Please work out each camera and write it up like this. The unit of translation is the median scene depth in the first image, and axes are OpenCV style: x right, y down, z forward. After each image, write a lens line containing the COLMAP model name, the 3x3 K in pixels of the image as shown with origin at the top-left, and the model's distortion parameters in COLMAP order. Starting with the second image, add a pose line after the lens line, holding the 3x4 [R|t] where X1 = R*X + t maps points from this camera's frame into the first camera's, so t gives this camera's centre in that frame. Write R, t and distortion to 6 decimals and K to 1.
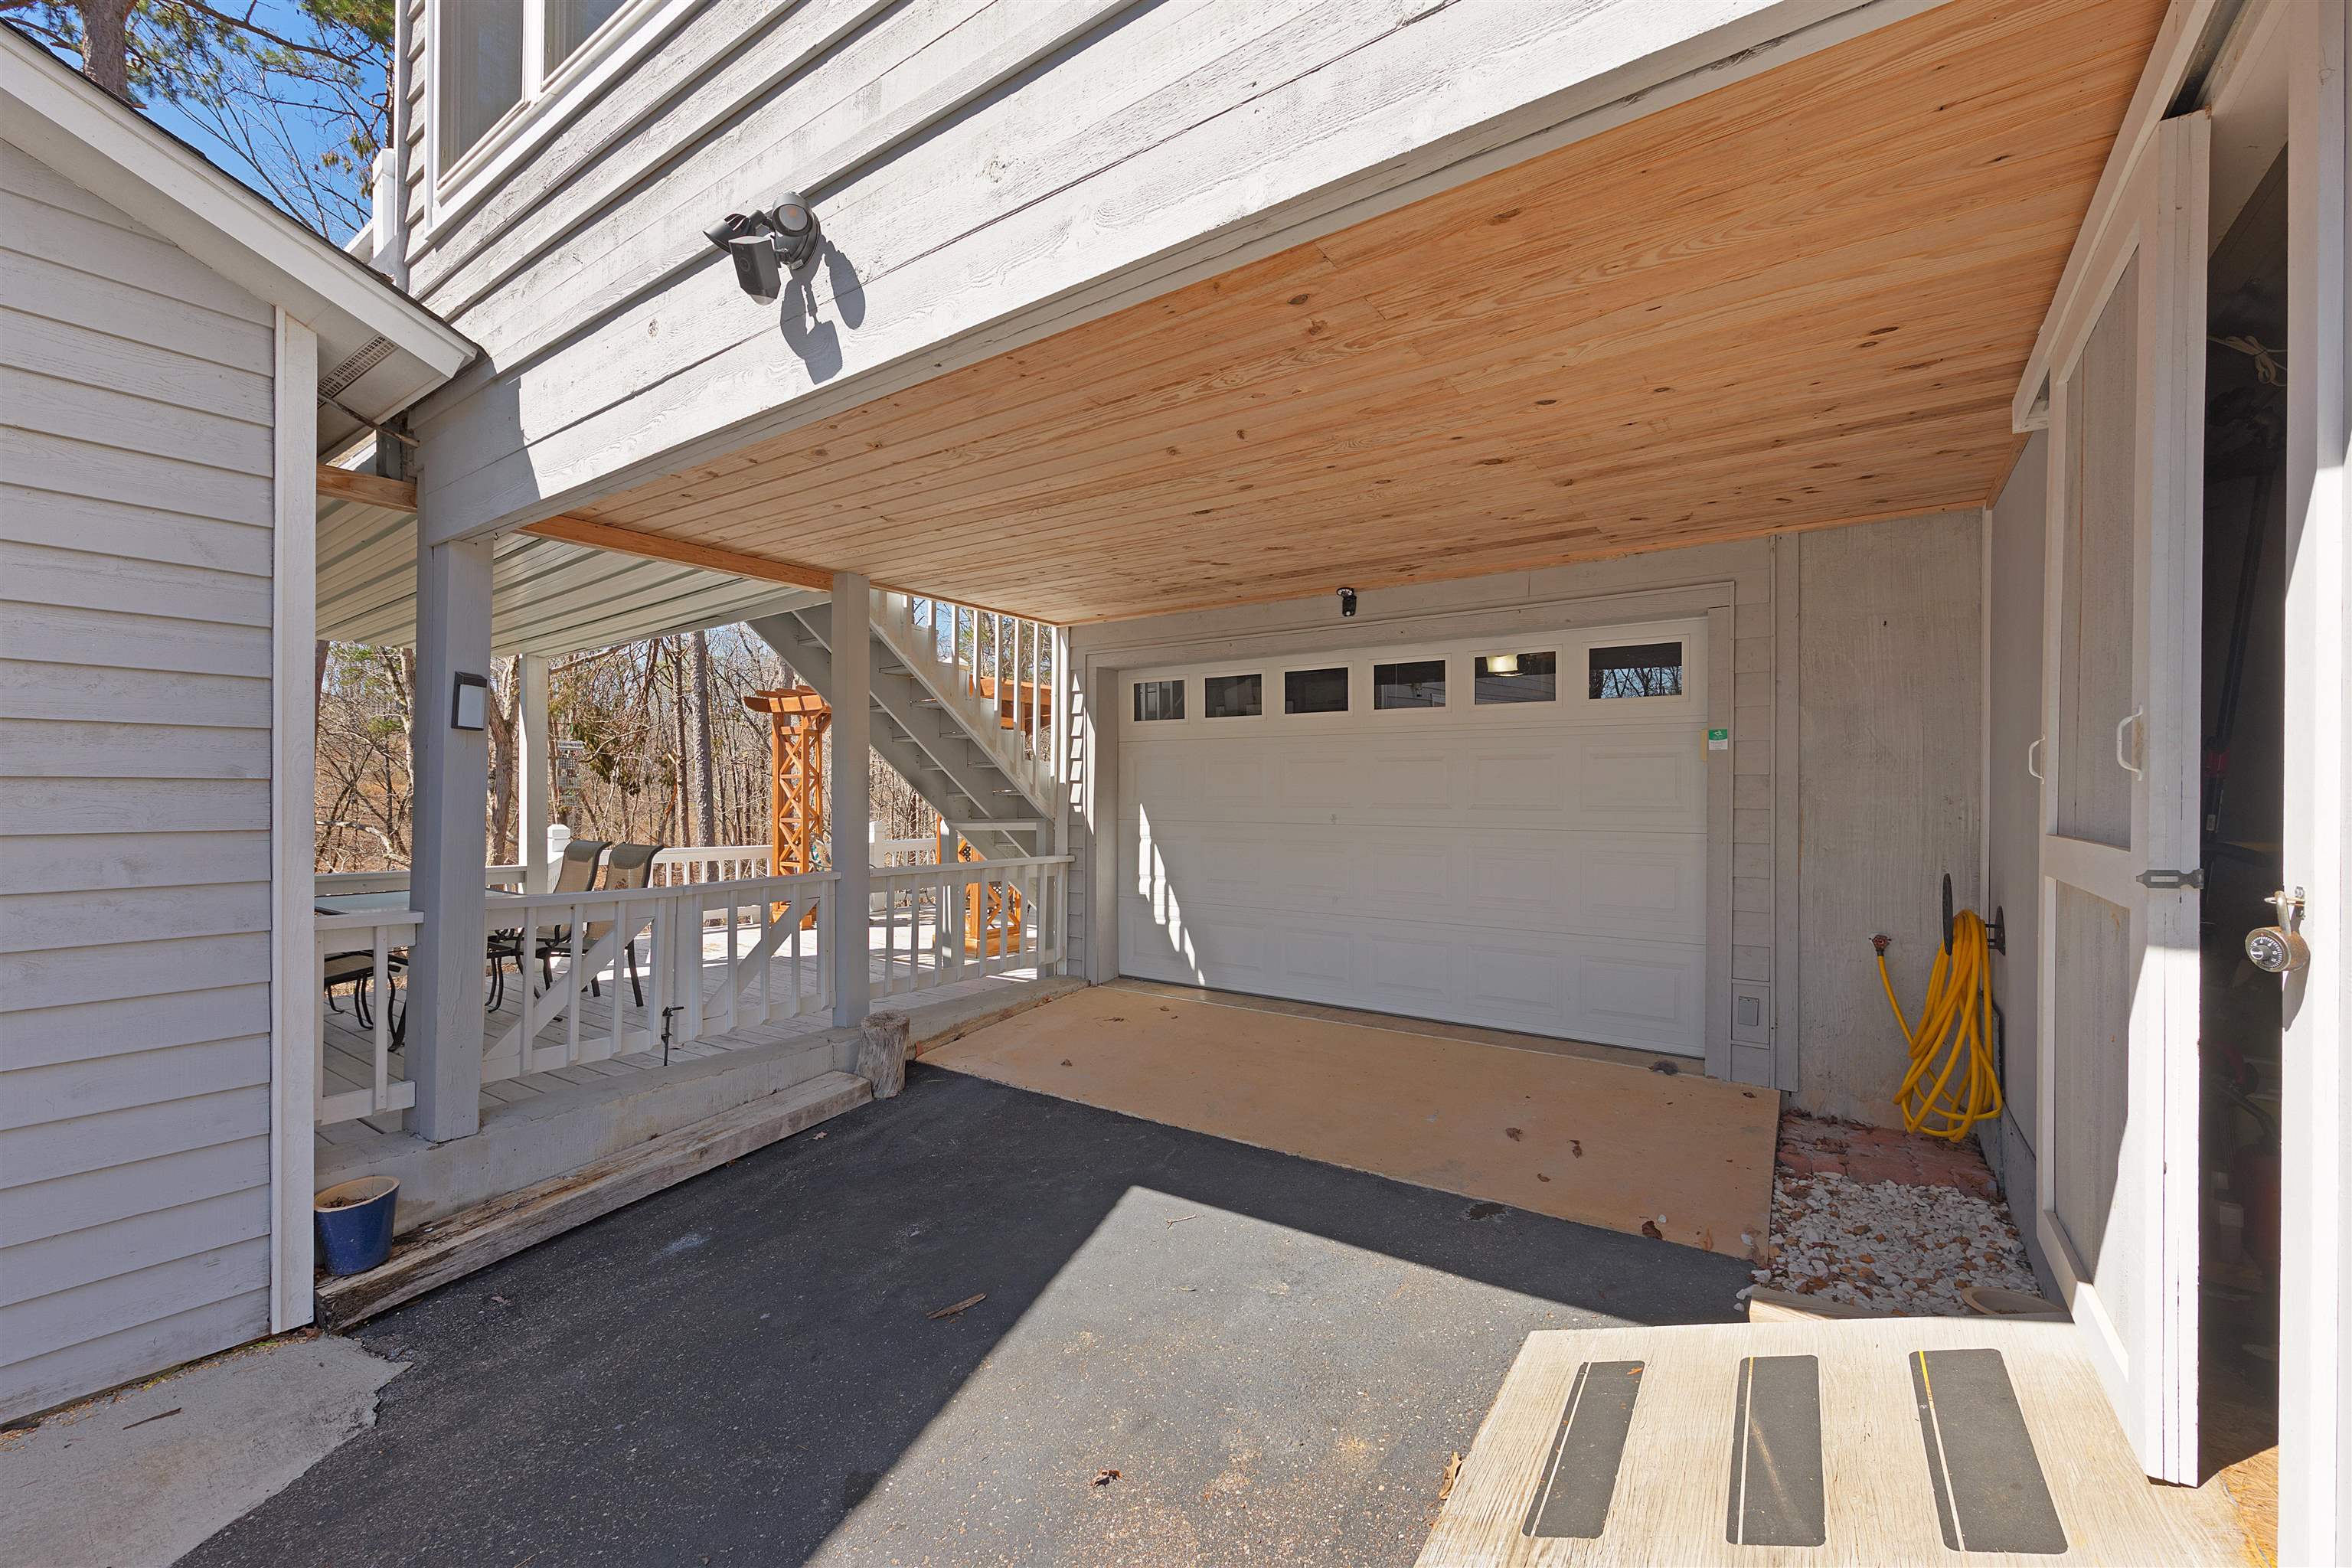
lens RADIAL K [[961.3, 0, 1172.8], [0, 961.3, 796.2], [0, 0, 1]] dist [-0.002424, -0.000134]
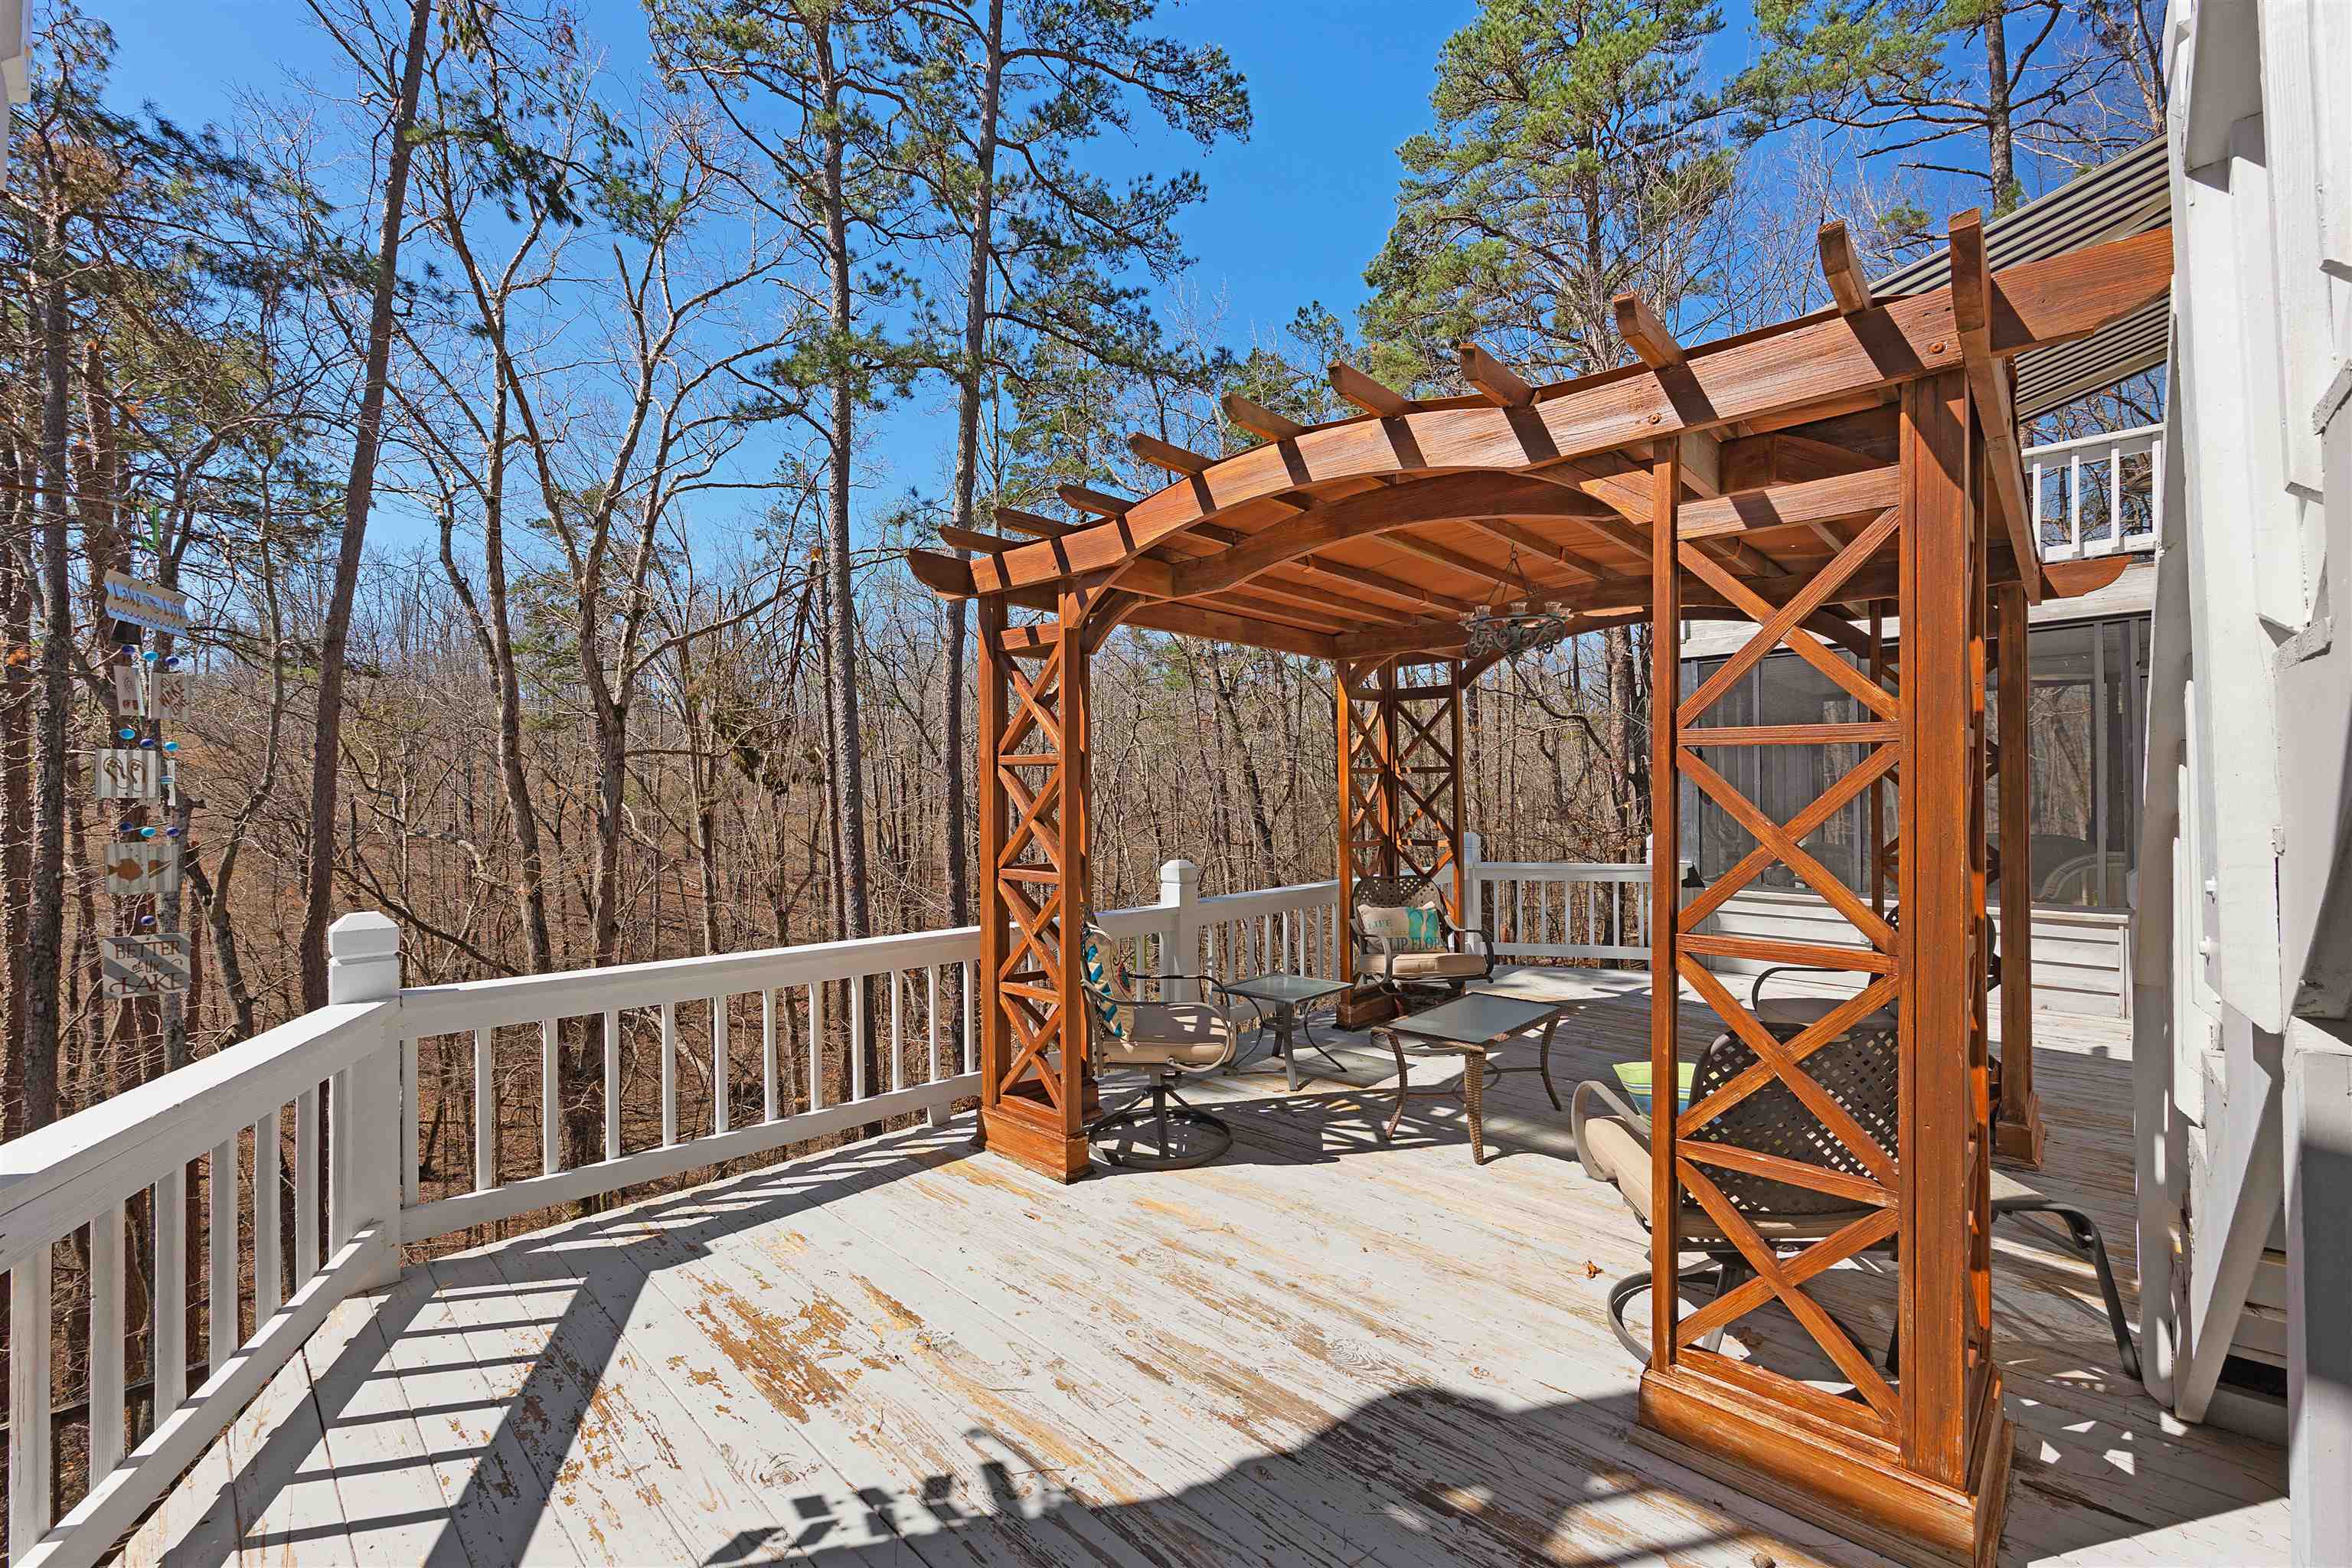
lens RADIAL K [[961.3, 0, 1175.7], [0, 961.3, 780.5], [0, 0, 1]] dist [-0.002424, -0.000134]
pose [[0.990350, -0.012198, -0.138048, -0.088481], [0.011028, 0.999896, -0.009241, -0.002463], [0.138146, 0.007629, 0.990382, 0.194930]]
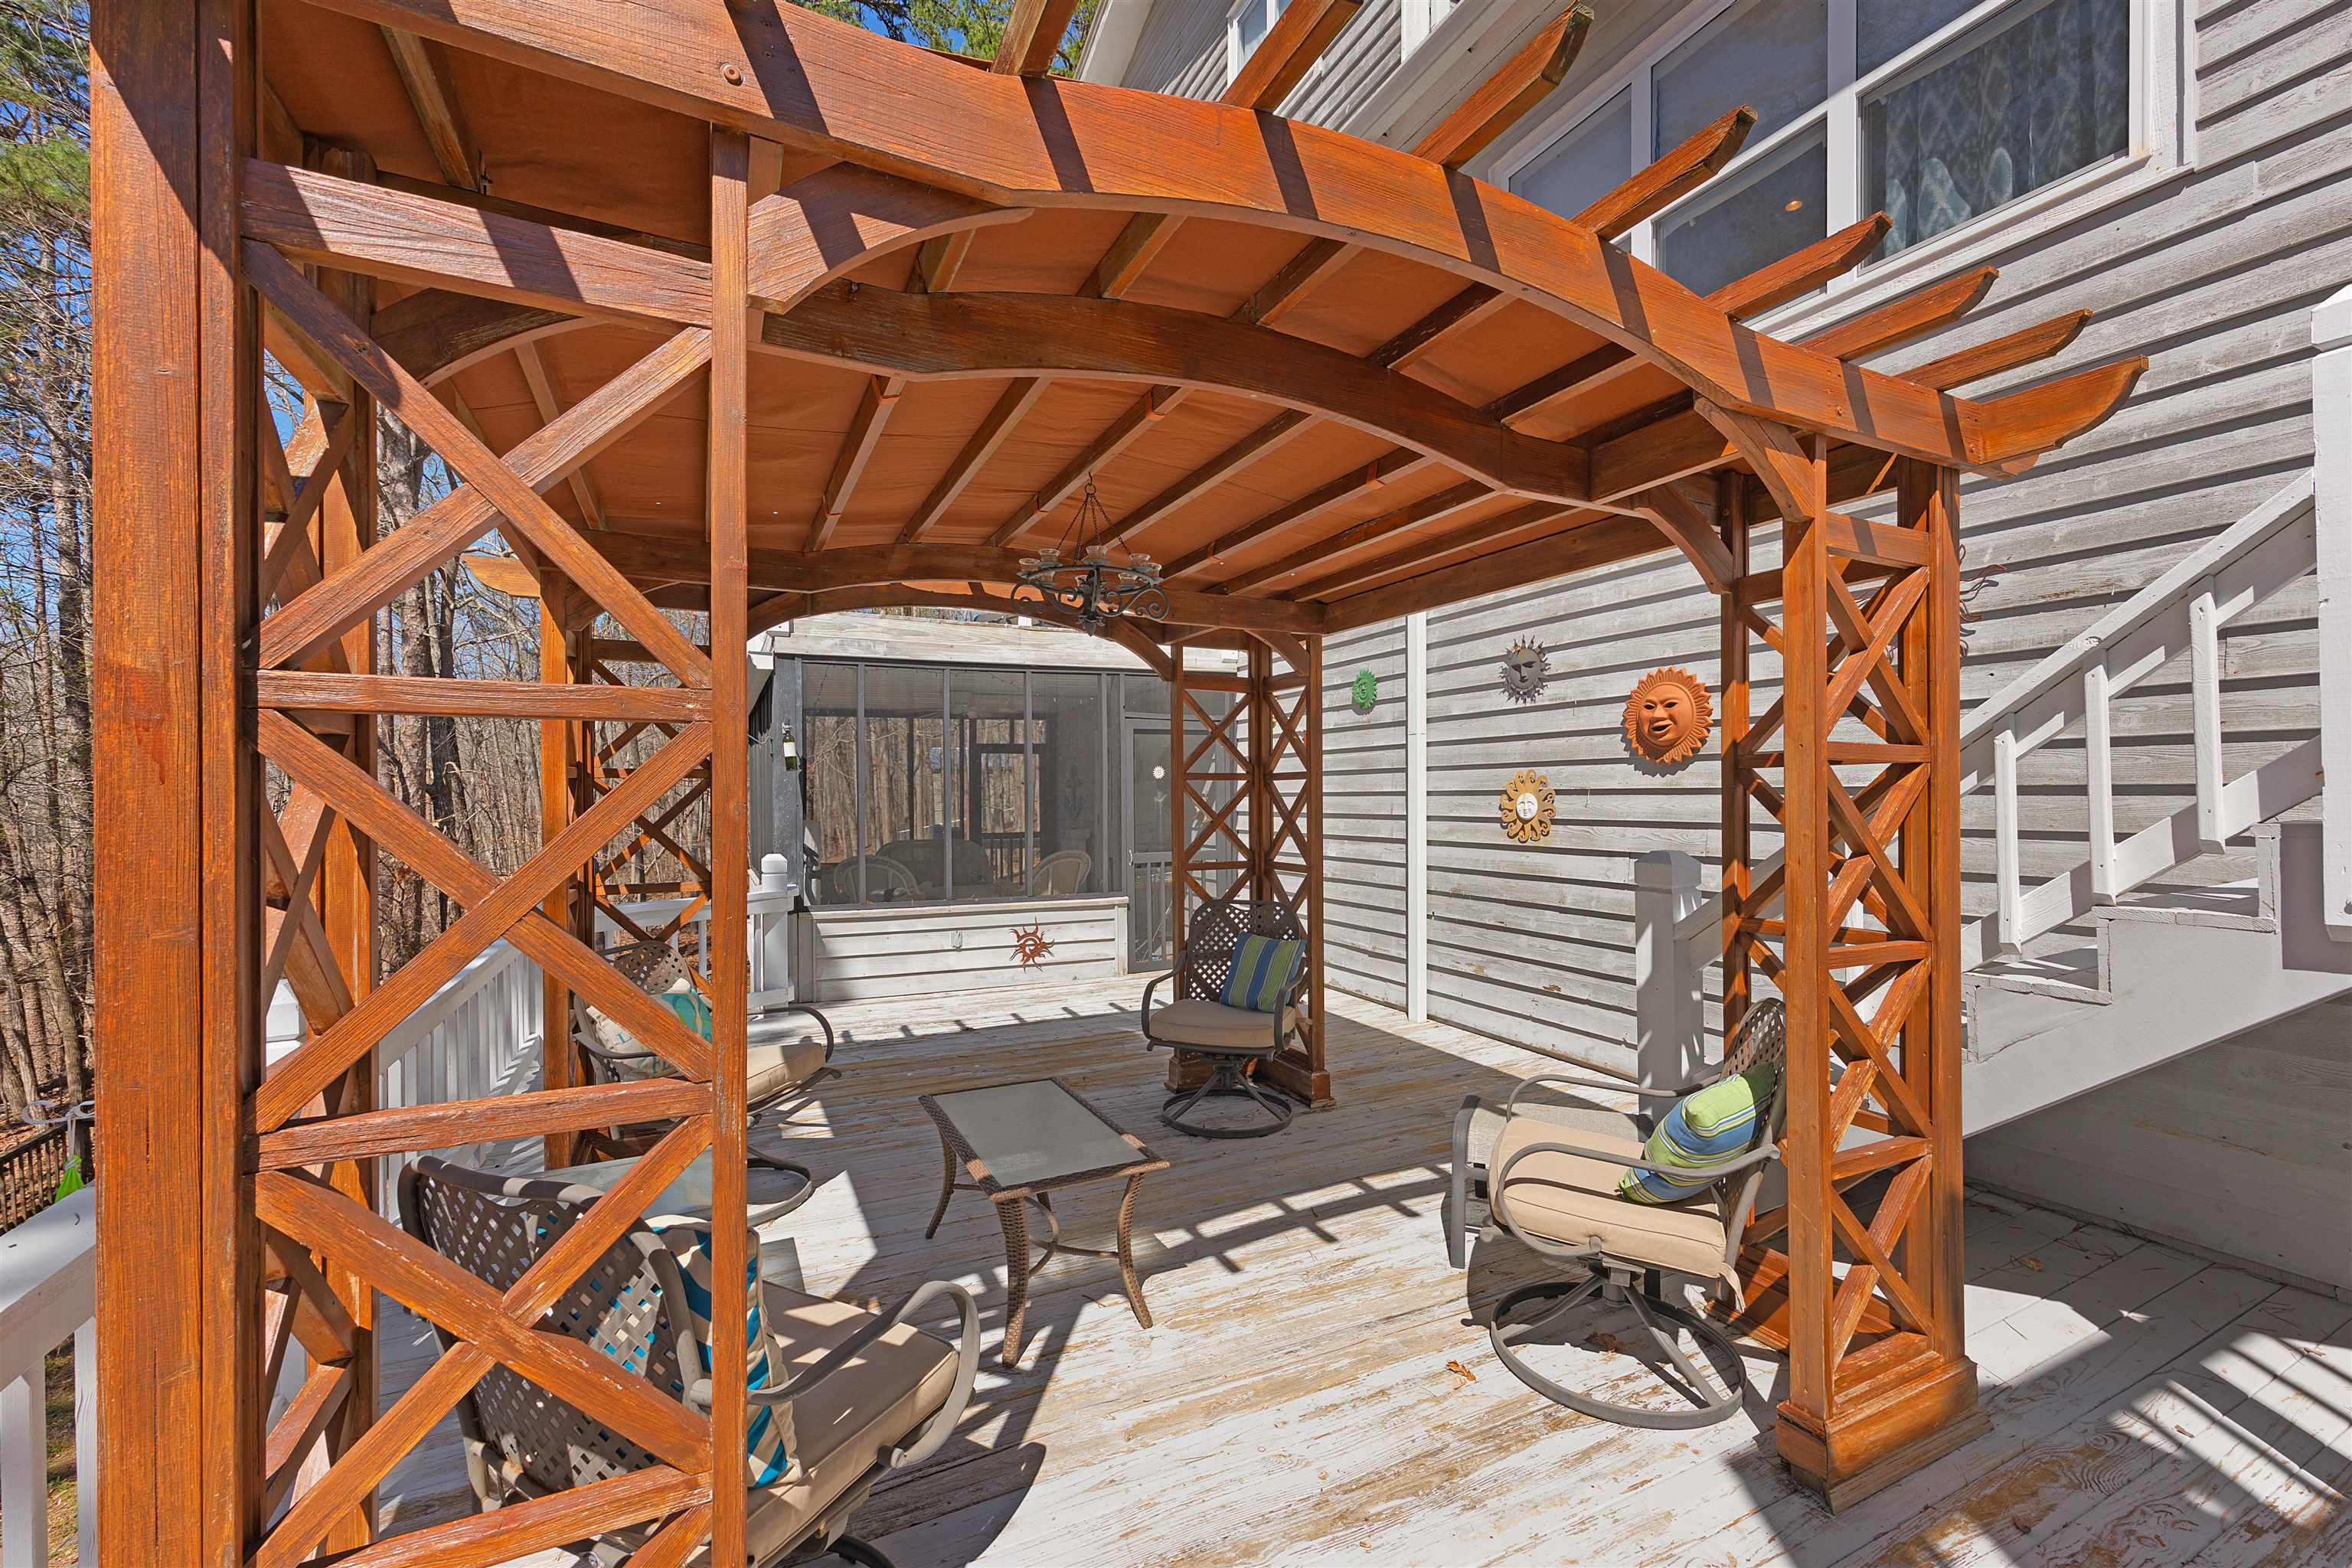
lens RADIAL K [[961.3, 0, 1181.4], [0, 961.3, 798.1], [0, 0, 1]] dist [-0.002424, -0.000134]
pose [[0.472629, -0.006760, 0.881236, -0.139319], [0.004364, 0.999976, 0.005330, -0.003001], [-0.881251, 0.001327, 0.472647, 0.272021]]
